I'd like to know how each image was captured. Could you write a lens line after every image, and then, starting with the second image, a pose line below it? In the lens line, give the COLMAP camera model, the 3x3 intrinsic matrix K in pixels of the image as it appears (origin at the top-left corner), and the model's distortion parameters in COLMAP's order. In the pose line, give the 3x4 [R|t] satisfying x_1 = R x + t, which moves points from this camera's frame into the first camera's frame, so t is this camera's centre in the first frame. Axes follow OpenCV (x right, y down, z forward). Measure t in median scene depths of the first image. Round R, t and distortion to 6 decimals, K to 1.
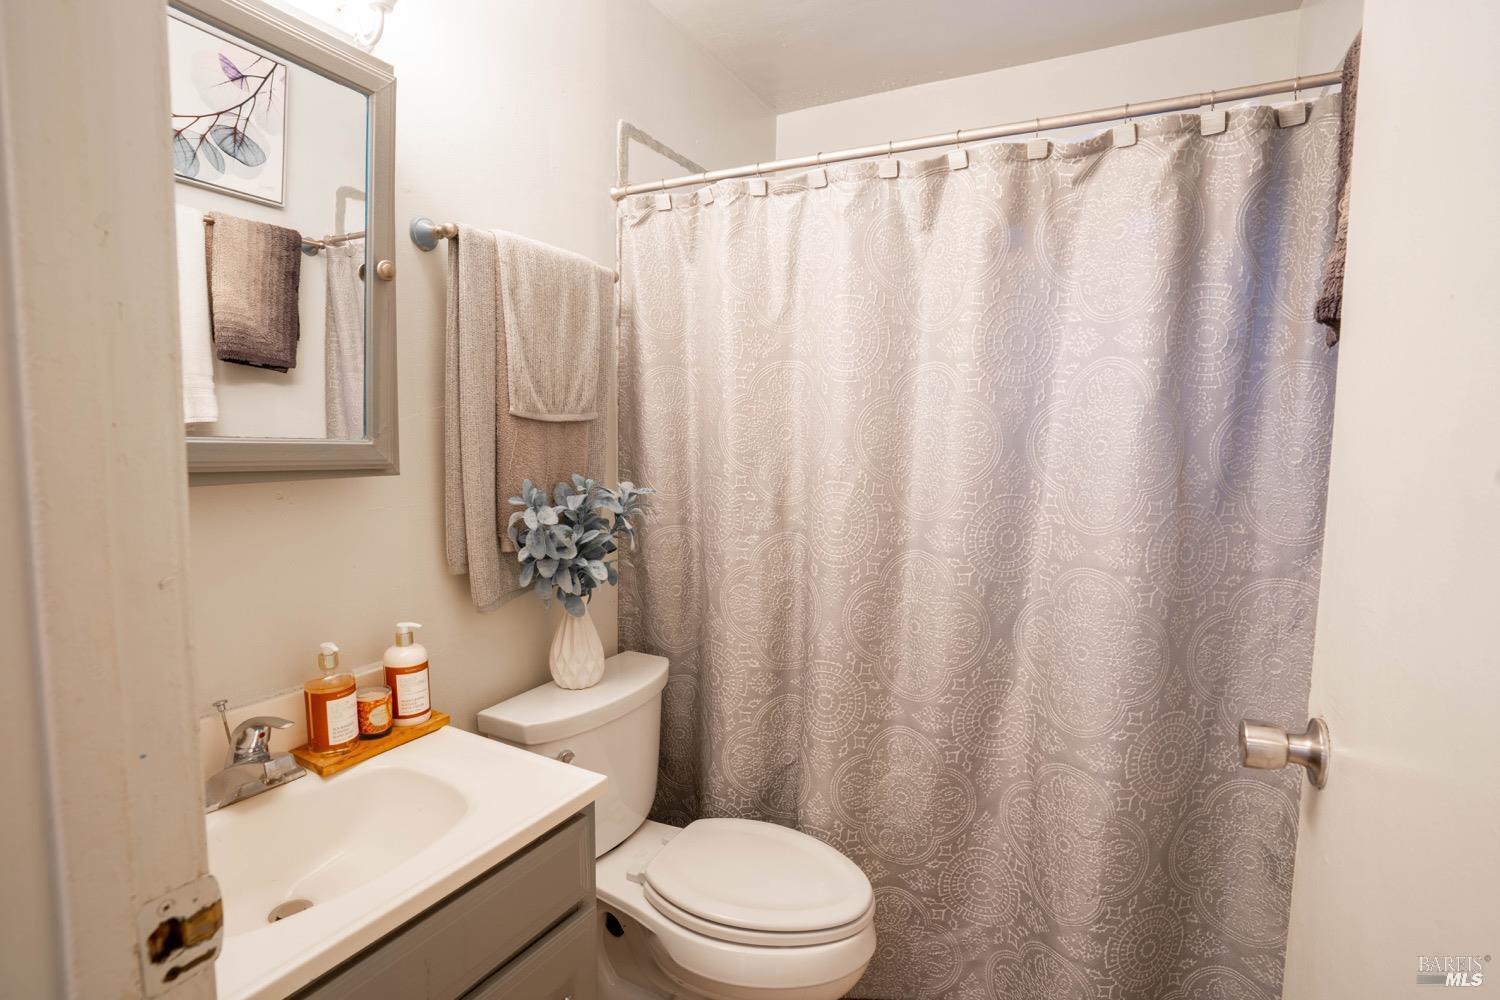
lens RADIAL K [[707.2, 0, 750.0], [0, 707.2, 500.0], [0, 0, 1]] dist [-0.065054, 0.027107]
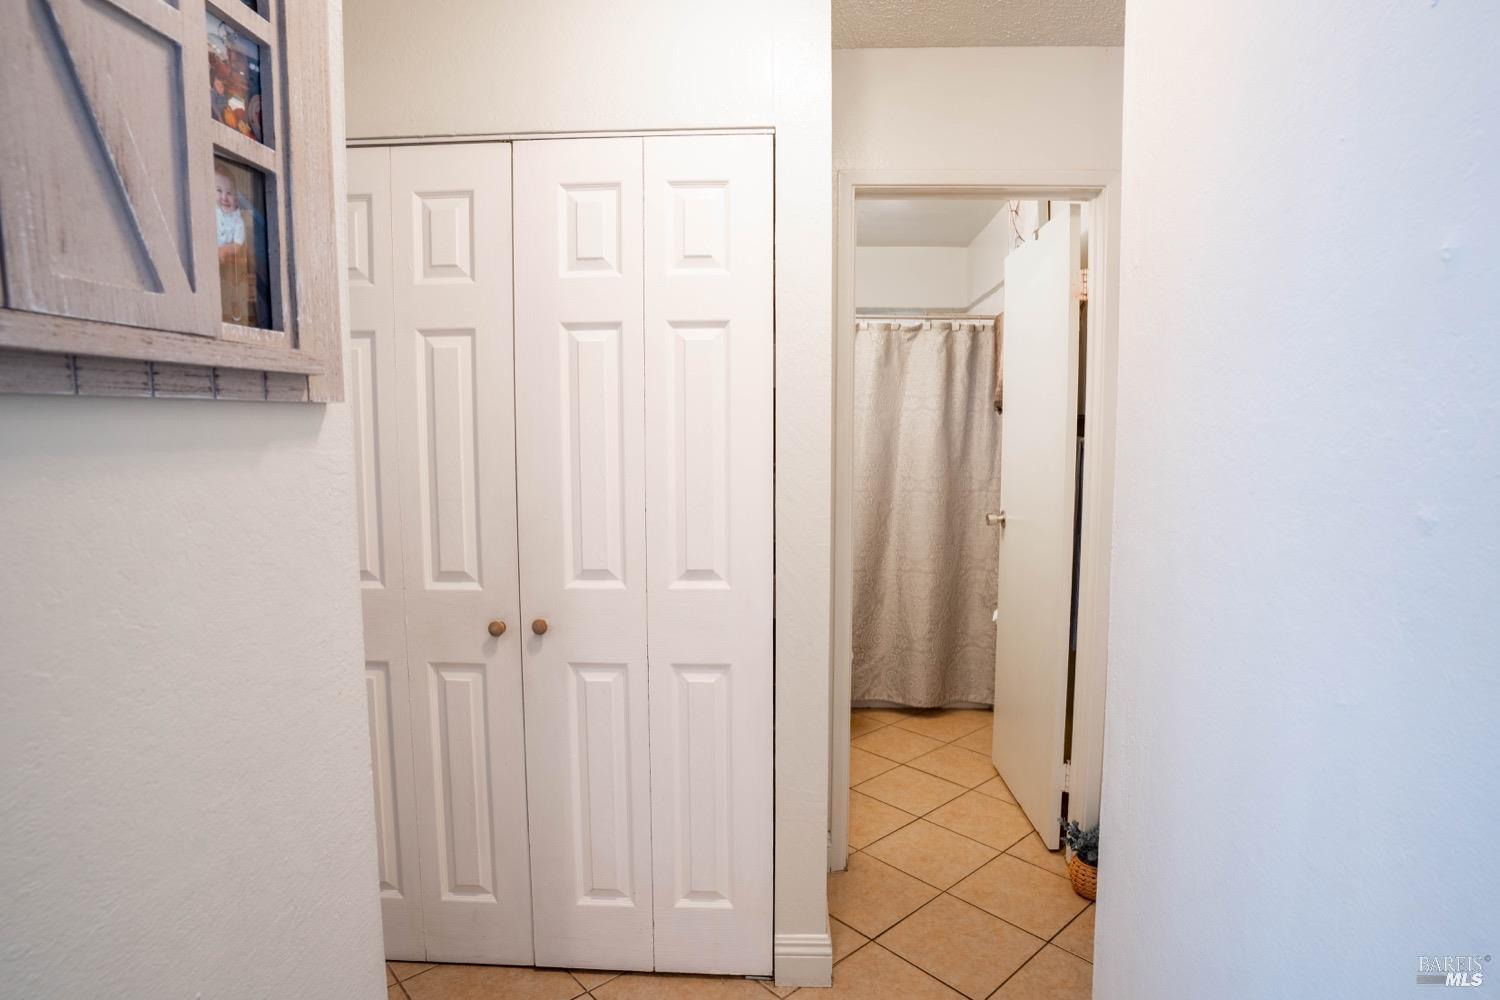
lens RADIAL K [[707.2, 0, 750.0], [0, 707.2, 500.0], [0, 0, 1]] dist [-0.065054, 0.027107]
pose [[0.914315, -0.041016, 0.402921, -1.159444], [0.045690, 0.998954, -0.001992, 0.108005], [-0.402417, 0.020231, 0.915233, -1.151834]]
